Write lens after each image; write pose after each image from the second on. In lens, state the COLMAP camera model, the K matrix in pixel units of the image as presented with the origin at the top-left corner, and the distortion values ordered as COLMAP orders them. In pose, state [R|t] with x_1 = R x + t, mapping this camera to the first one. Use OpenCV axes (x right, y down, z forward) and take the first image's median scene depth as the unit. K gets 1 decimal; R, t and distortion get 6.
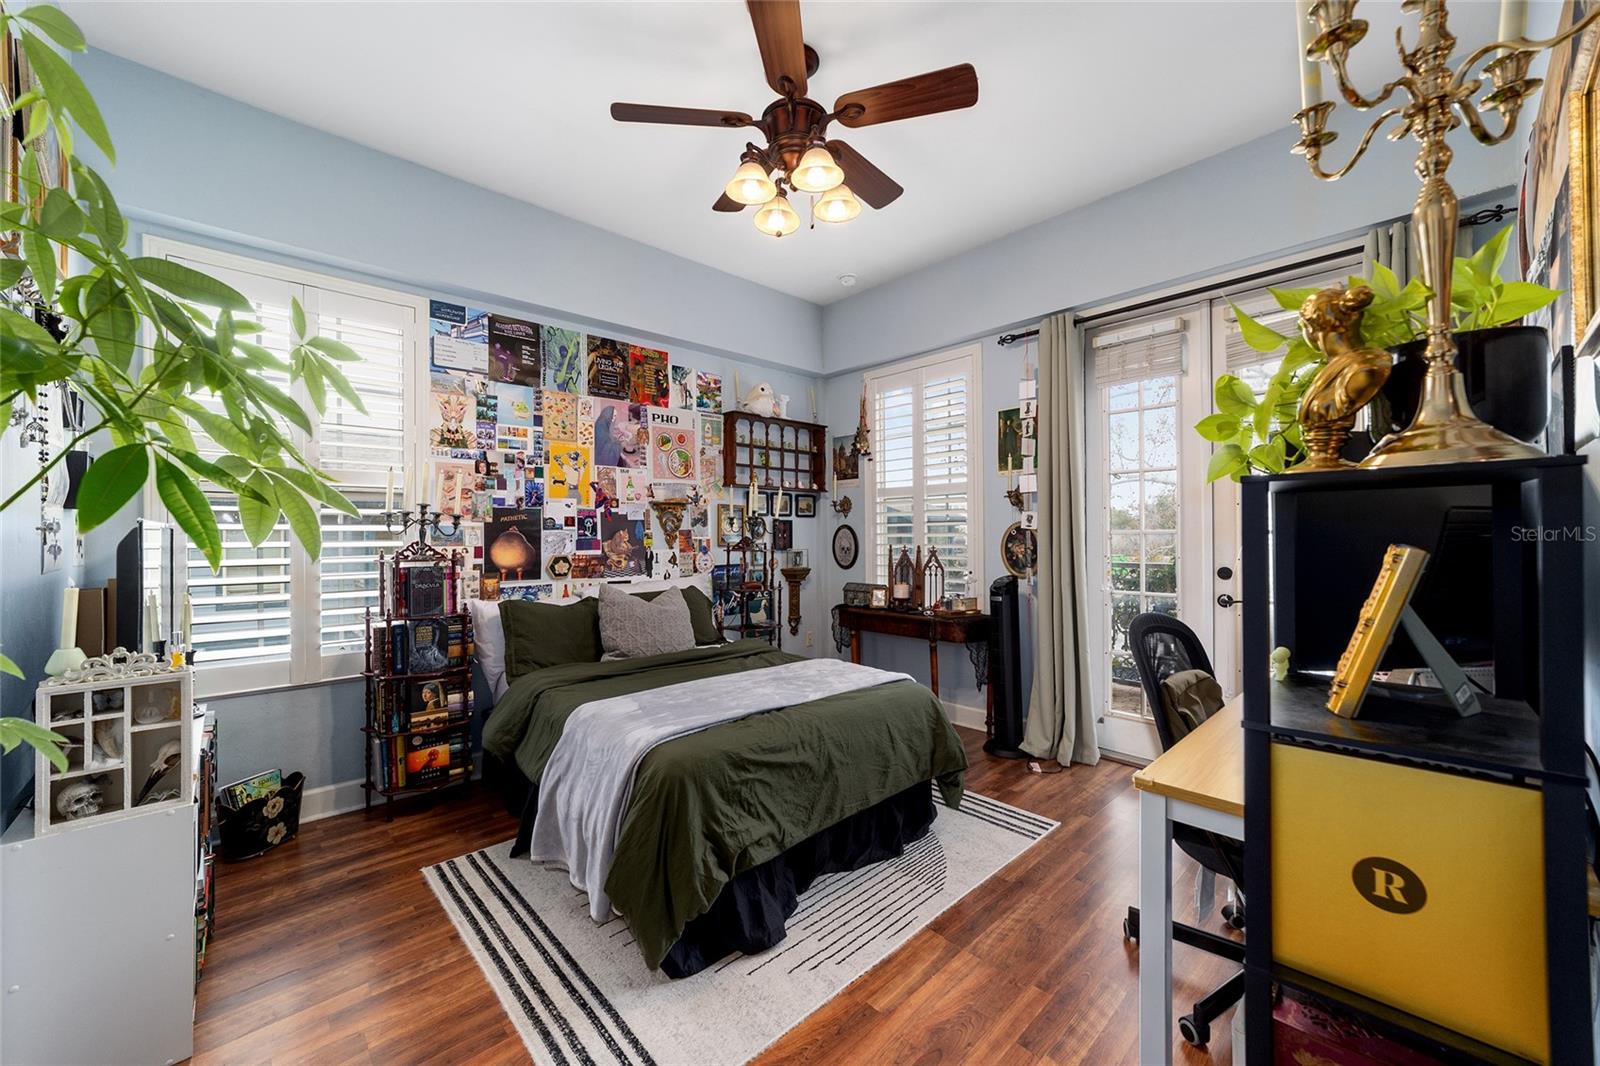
lens RADIAL K [[615.0, 0, 800.6], [0, 615.0, 531.4], [0, 0, 1]] dist [-0.017161, 0.007780]
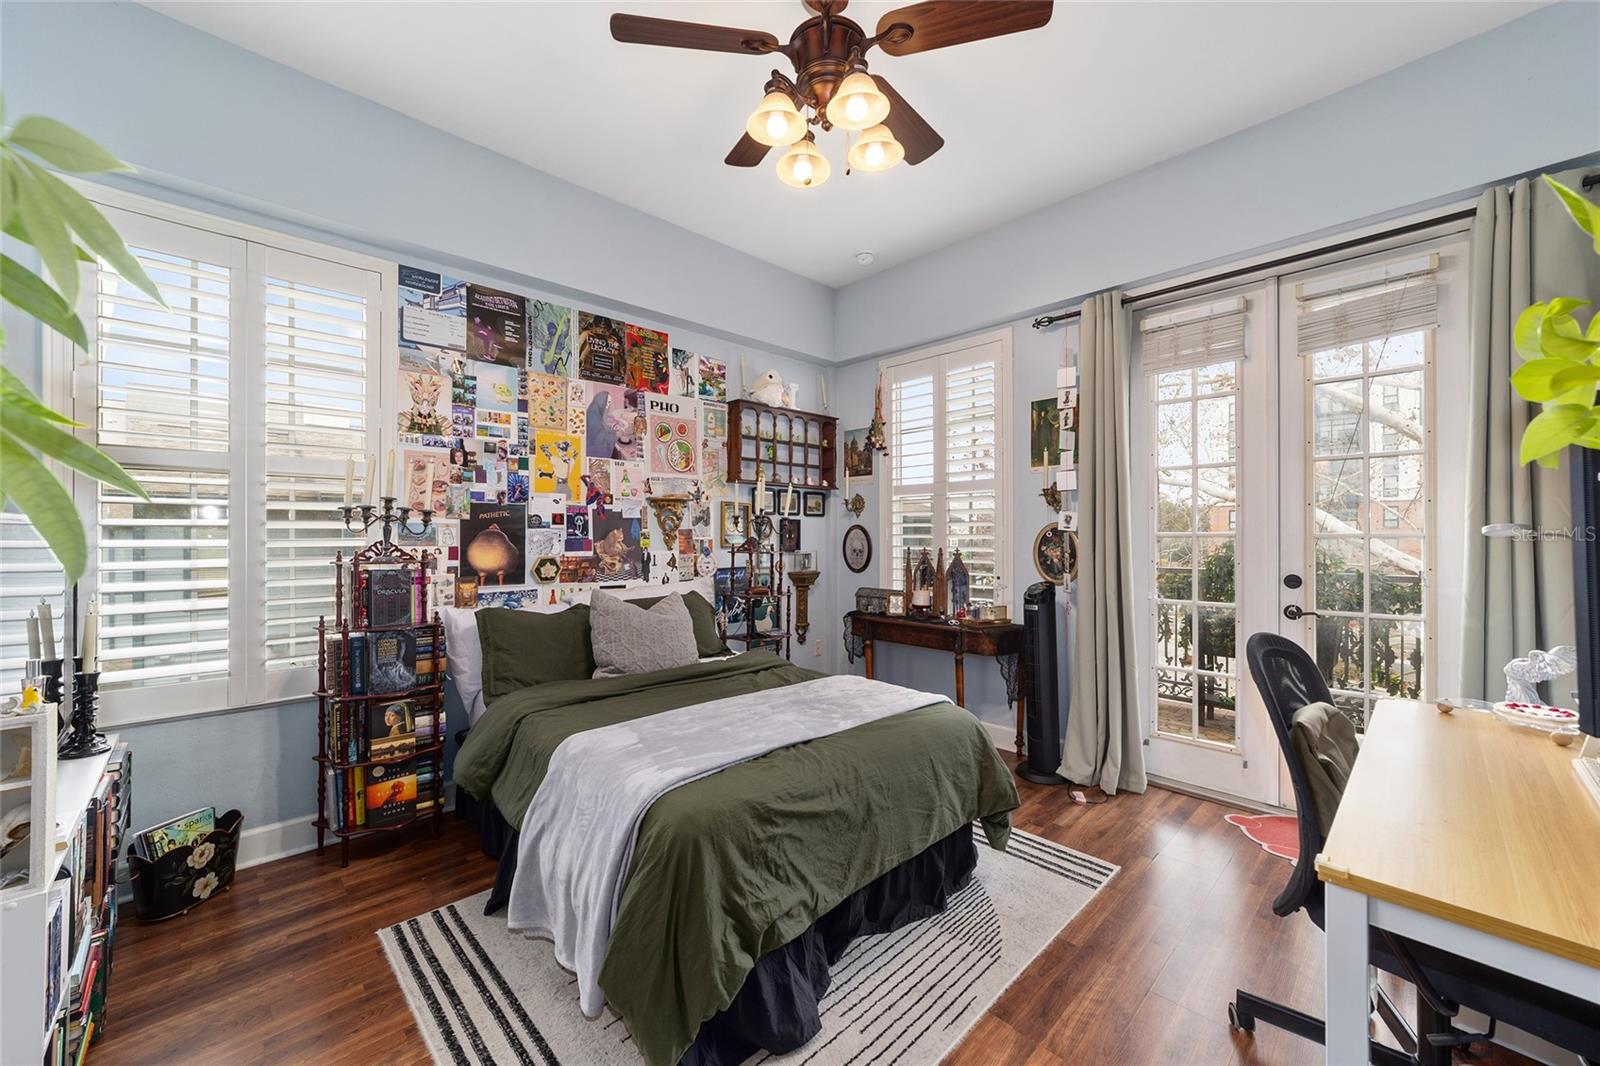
lens RADIAL K [[615.0, 0, 800.4], [0, 615.0, 532.5], [0, 0, 1]] dist [-0.017161, 0.007780]
pose [[0.999858, 0.006260, 0.015644, -0.047552], [-0.006278, 0.999980, 0.001075, 0.000202], [-0.015637, -0.001173, 0.999877, 0.129836]]
